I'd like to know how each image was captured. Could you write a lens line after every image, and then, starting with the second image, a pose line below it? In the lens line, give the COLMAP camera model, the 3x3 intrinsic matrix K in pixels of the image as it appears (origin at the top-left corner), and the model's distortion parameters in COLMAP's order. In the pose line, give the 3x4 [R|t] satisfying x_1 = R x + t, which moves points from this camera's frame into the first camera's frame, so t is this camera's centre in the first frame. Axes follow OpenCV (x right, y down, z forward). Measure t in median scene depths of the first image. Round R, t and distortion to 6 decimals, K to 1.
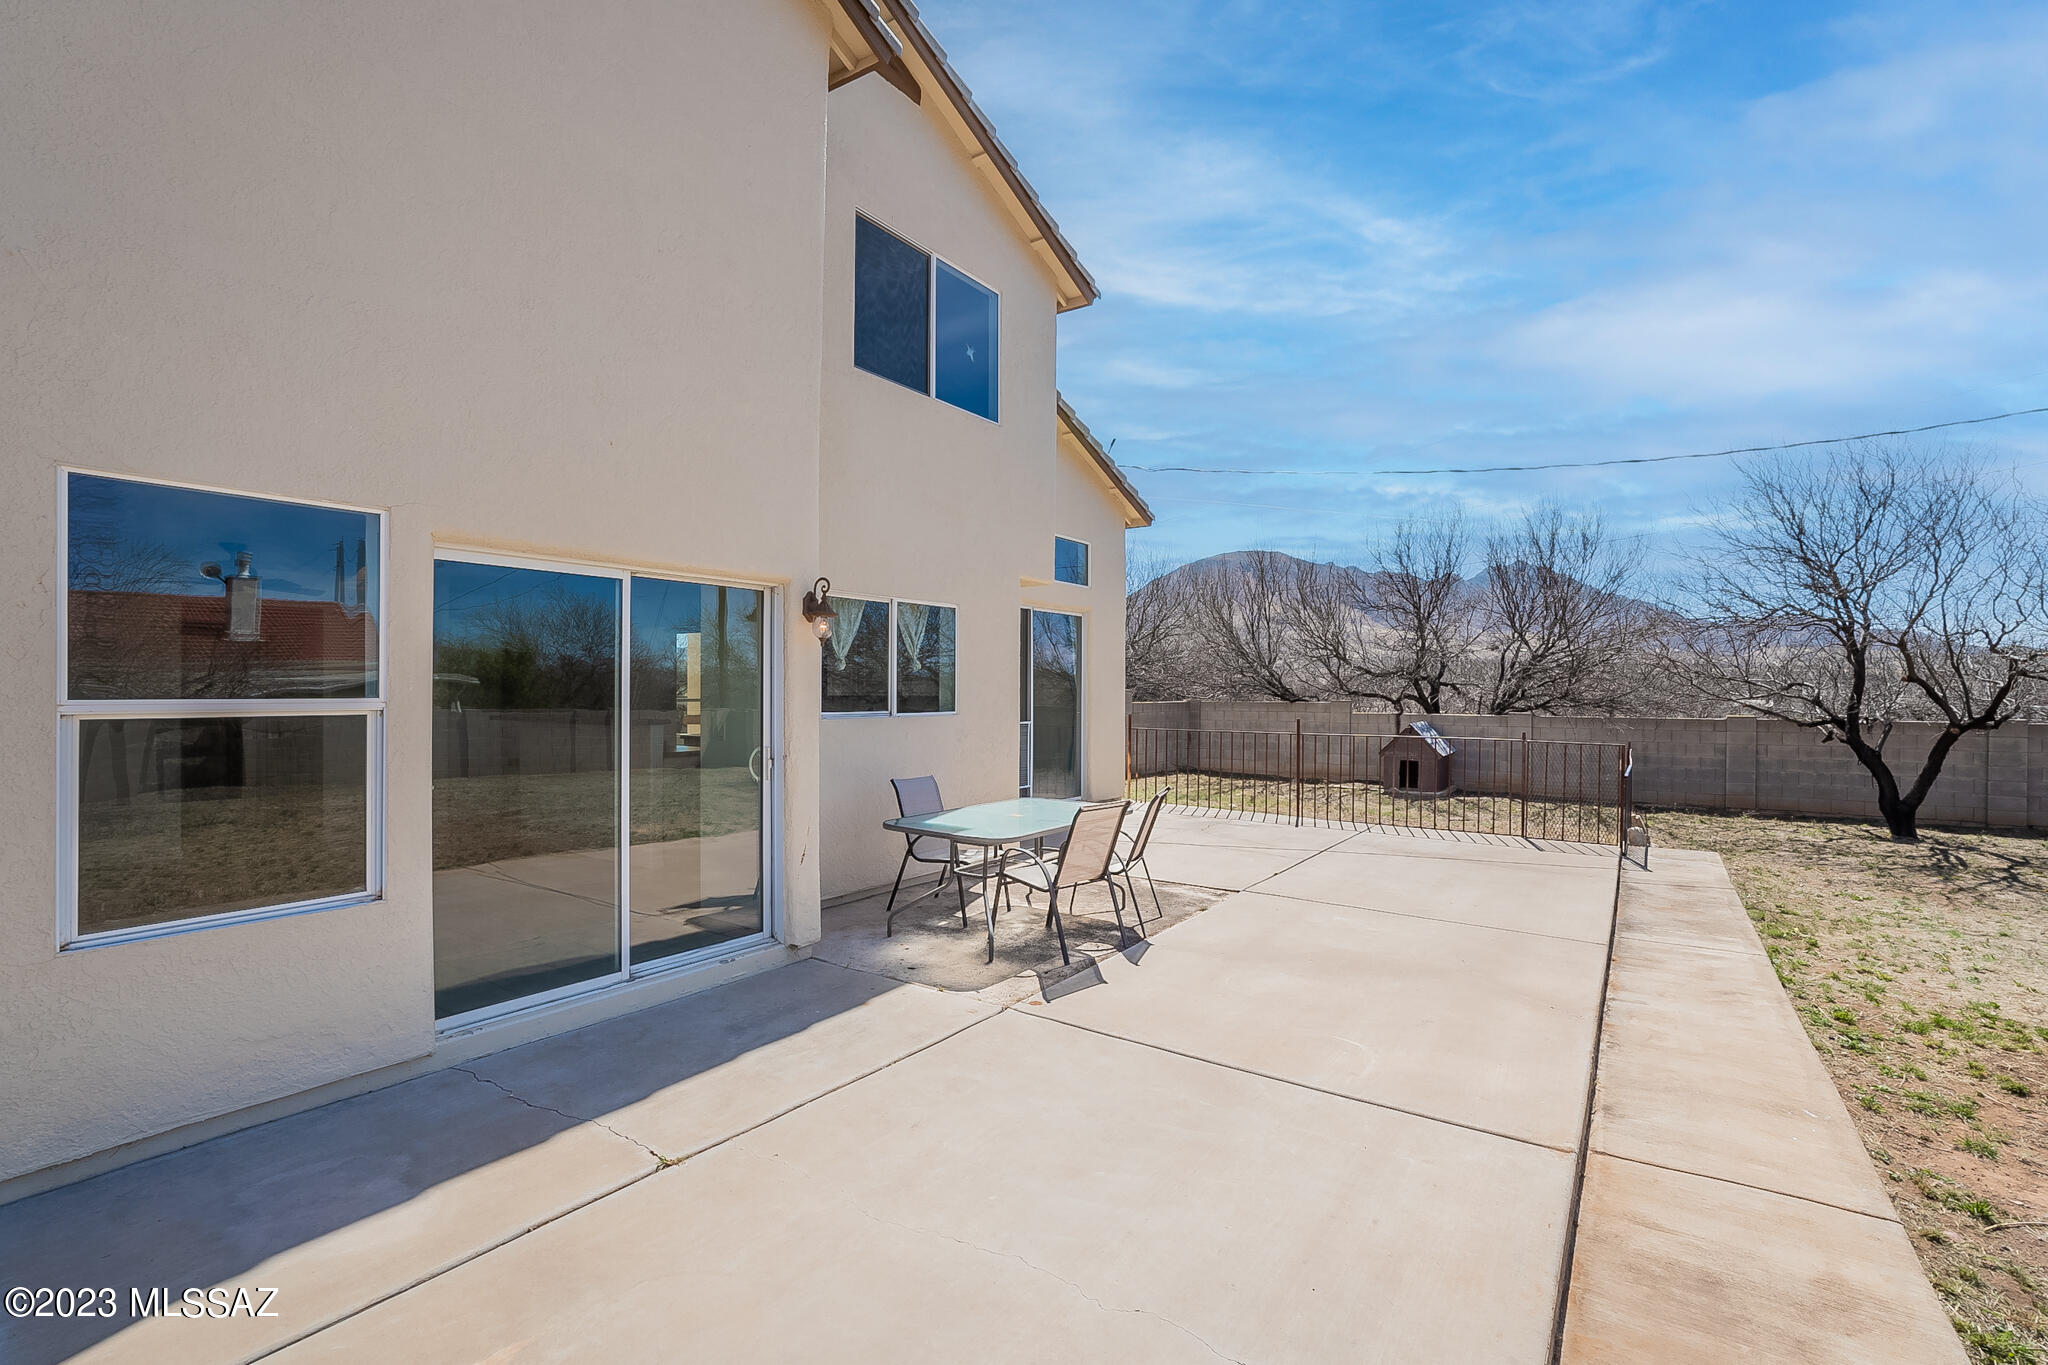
lens RADIAL K [[916.7, 0, 1024.0], [0, 916.7, 682.5], [0, 0, 1]] dist [-0.031504, 0.000139]
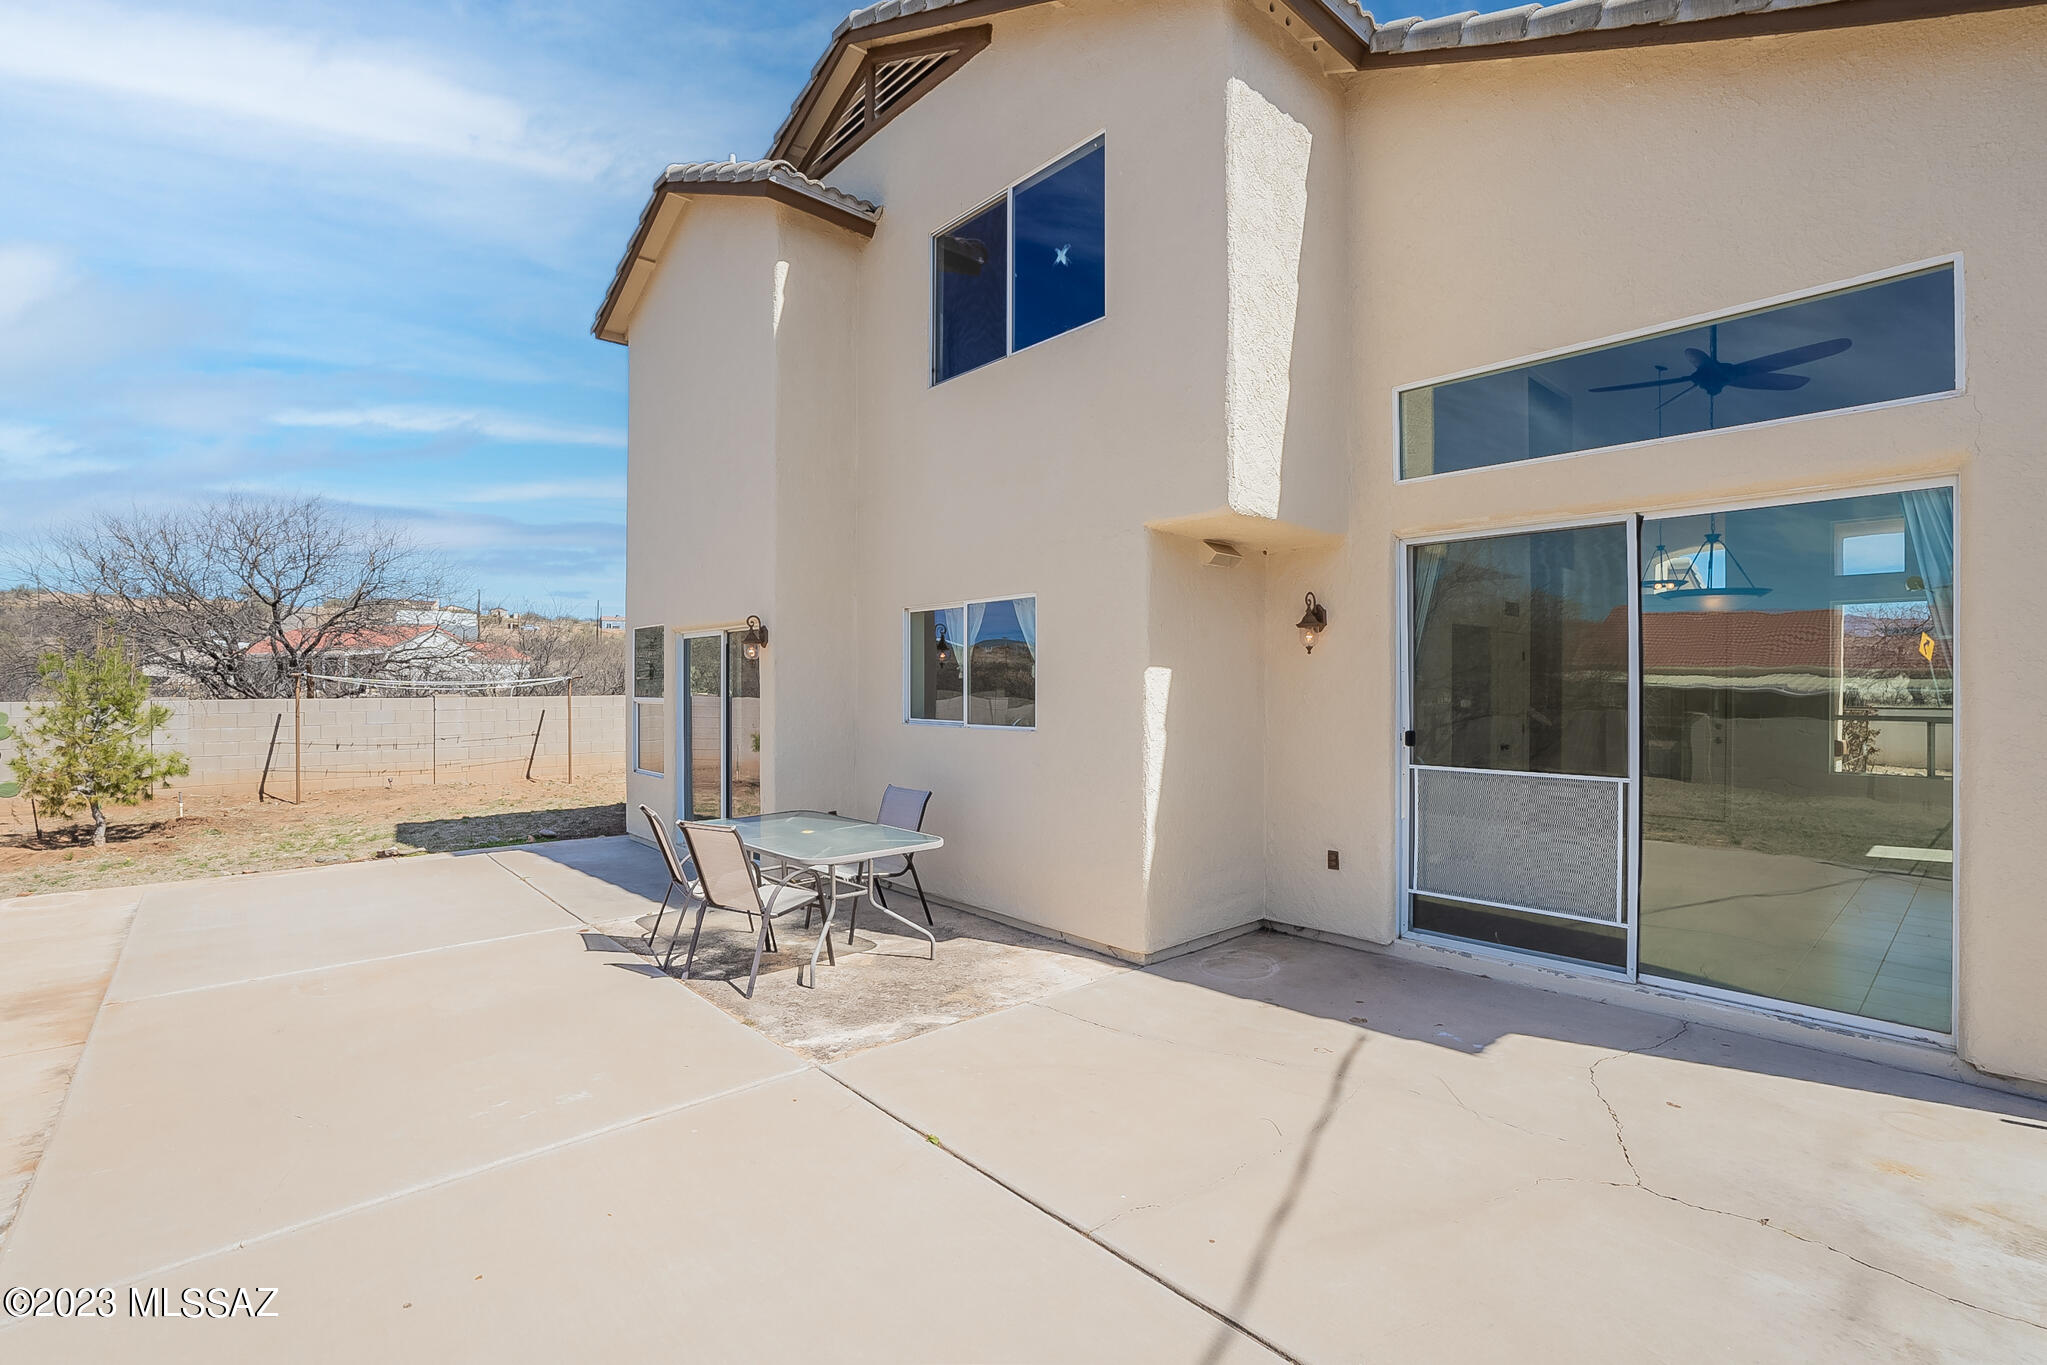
lens RADIAL K [[911.2, 0, 1023.5], [0, 911.2, 682.5], [0, 0, 1]] dist [-0.001413, 0.000003]
pose [[-0.222248, -0.004703, -0.974979, 0.754164], [-0.003548, 0.999986, -0.004015, -0.003097], [0.974984, 0.002567, -0.222261, 1.251624]]
